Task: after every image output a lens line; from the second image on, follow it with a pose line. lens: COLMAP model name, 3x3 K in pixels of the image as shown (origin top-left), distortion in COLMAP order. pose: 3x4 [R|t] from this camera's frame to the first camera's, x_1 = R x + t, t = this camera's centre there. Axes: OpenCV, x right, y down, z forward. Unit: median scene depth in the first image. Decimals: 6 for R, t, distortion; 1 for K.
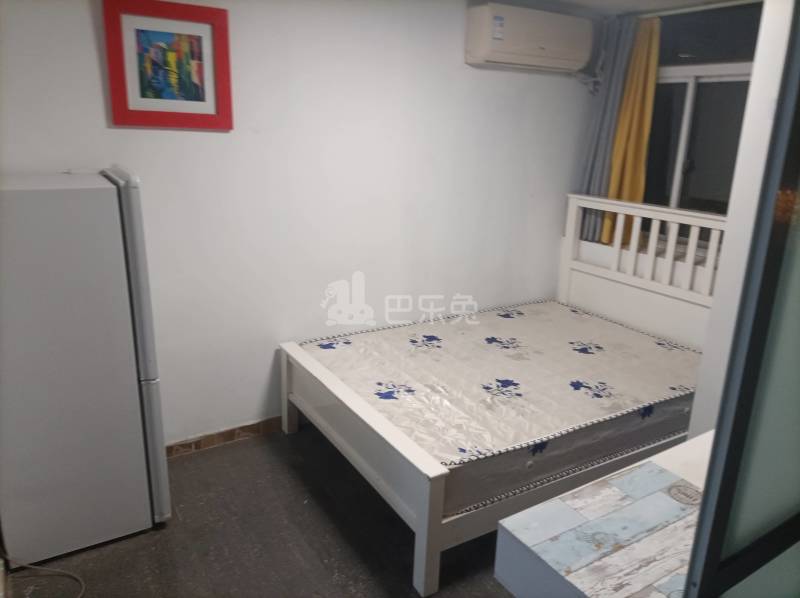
lens RADIAL K [[608.4, 0, 401.7], [0, 608.4, 301.8], [0, 0, 1]] dist [0.083505, -0.001679]
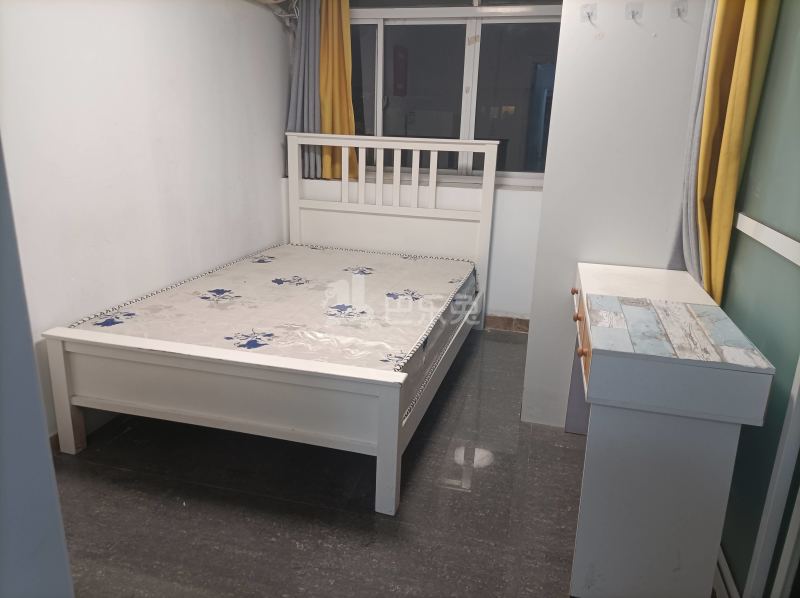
lens RADIAL K [[608.4, 0, 398.6], [0, 608.4, 294.5], [0, 0, 1]] dist [0.083505, -0.001679]
pose [[0.738327, -0.198953, 0.644431, -0.328442], [0.197691, 0.977372, 0.075246, 0.048535], [-0.644820, 0.071842, 0.760951, 0.164239]]
